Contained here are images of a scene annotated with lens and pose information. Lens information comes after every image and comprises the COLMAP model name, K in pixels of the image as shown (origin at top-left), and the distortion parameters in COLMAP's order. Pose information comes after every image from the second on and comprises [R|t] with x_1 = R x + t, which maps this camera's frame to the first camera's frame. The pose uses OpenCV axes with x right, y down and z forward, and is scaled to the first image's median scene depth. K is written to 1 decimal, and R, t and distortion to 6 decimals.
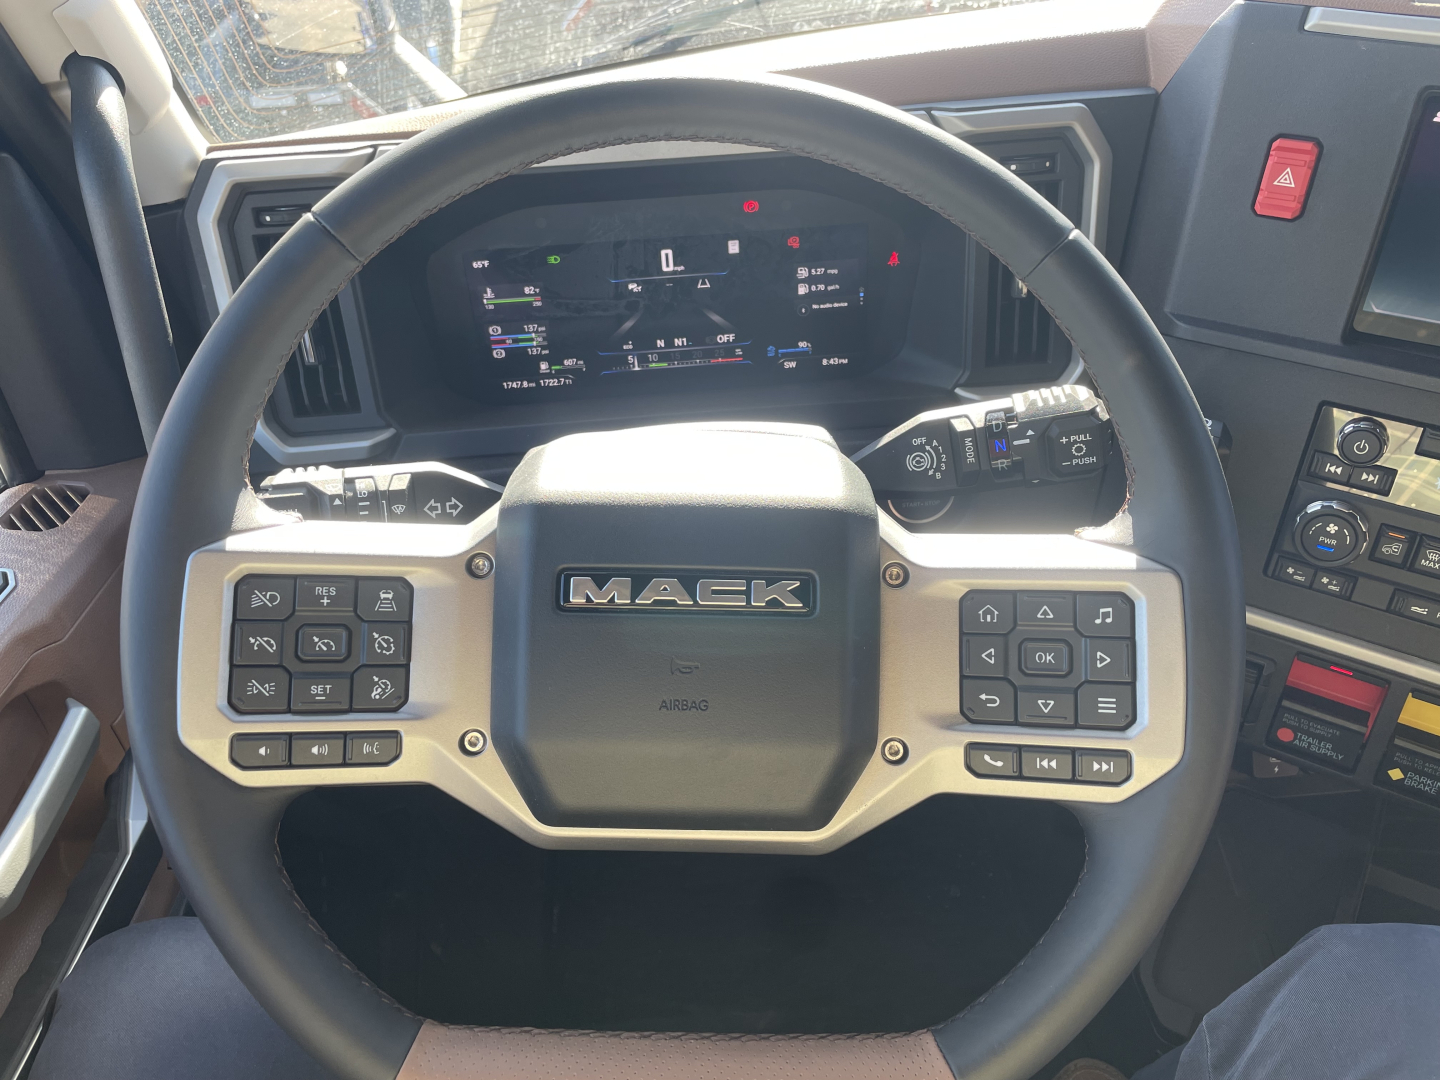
lens RADIAL K [[1104.1, 0, 707.8], [0, 1104.1, 529.4], [0, 0, 1]] dist [0.089336, -0.115061]
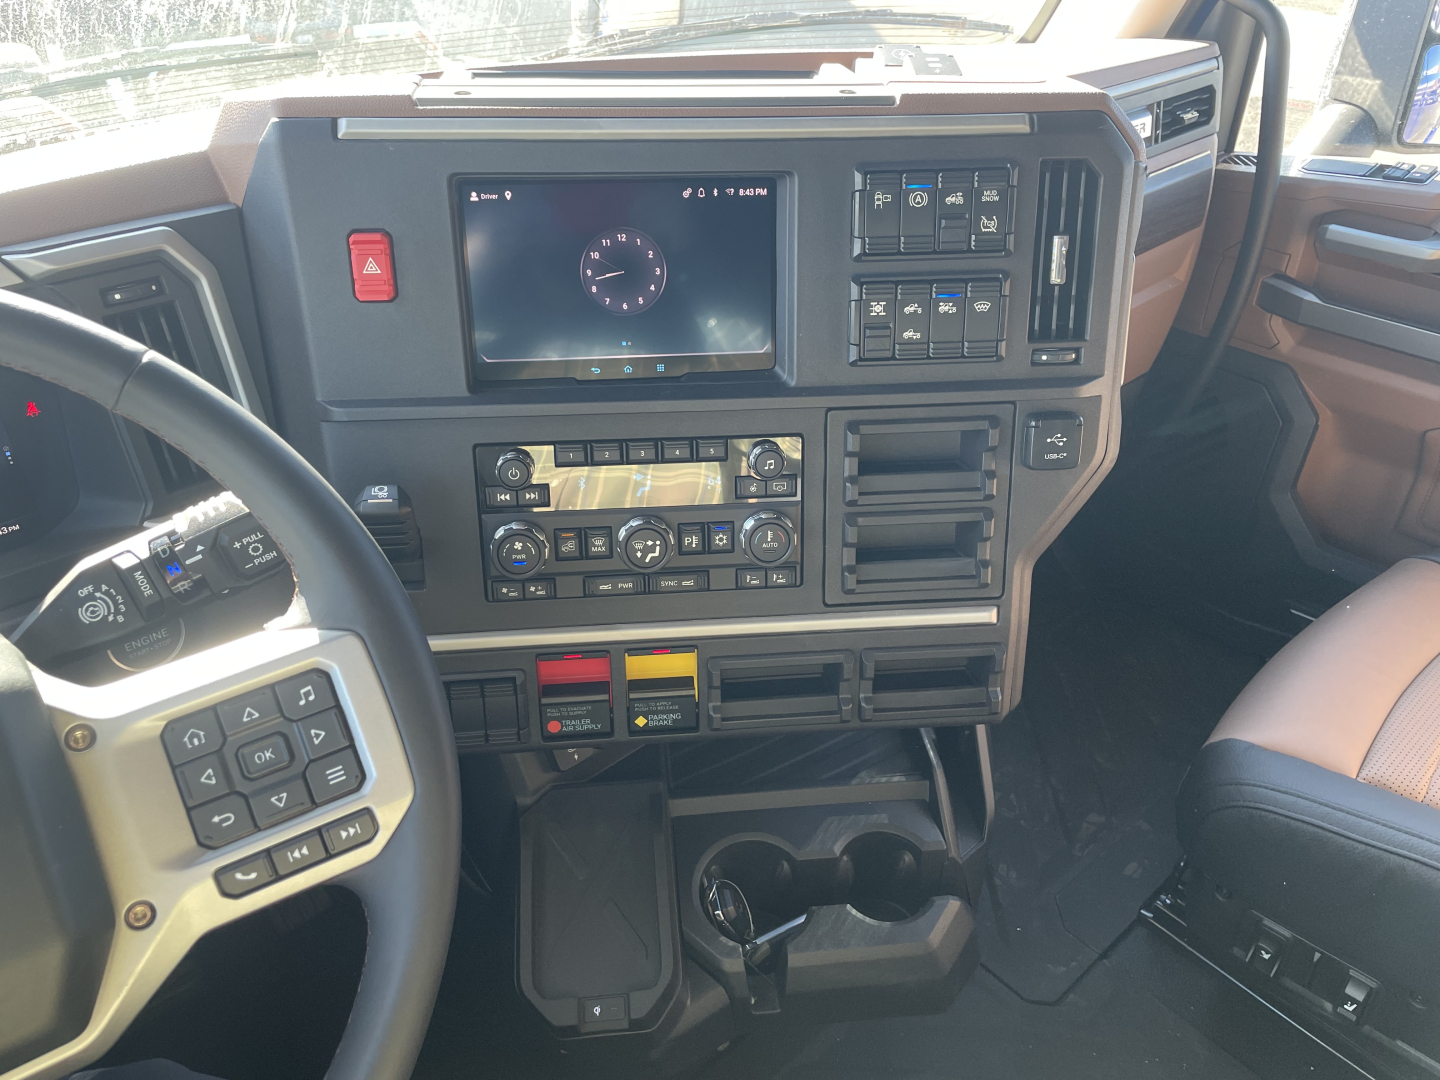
lens RADIAL K [[1104.1, 0, 707.8], [0, 1104.1, 529.4], [0, 0, 1]] dist [0.089336, -0.115061]
pose [[0.784739, -0.293983, 0.545672, 0.103589], [0.337675, 0.941020, 0.021364, 0.029496], [-0.519769, 0.167495, 0.837726, -0.080318]]
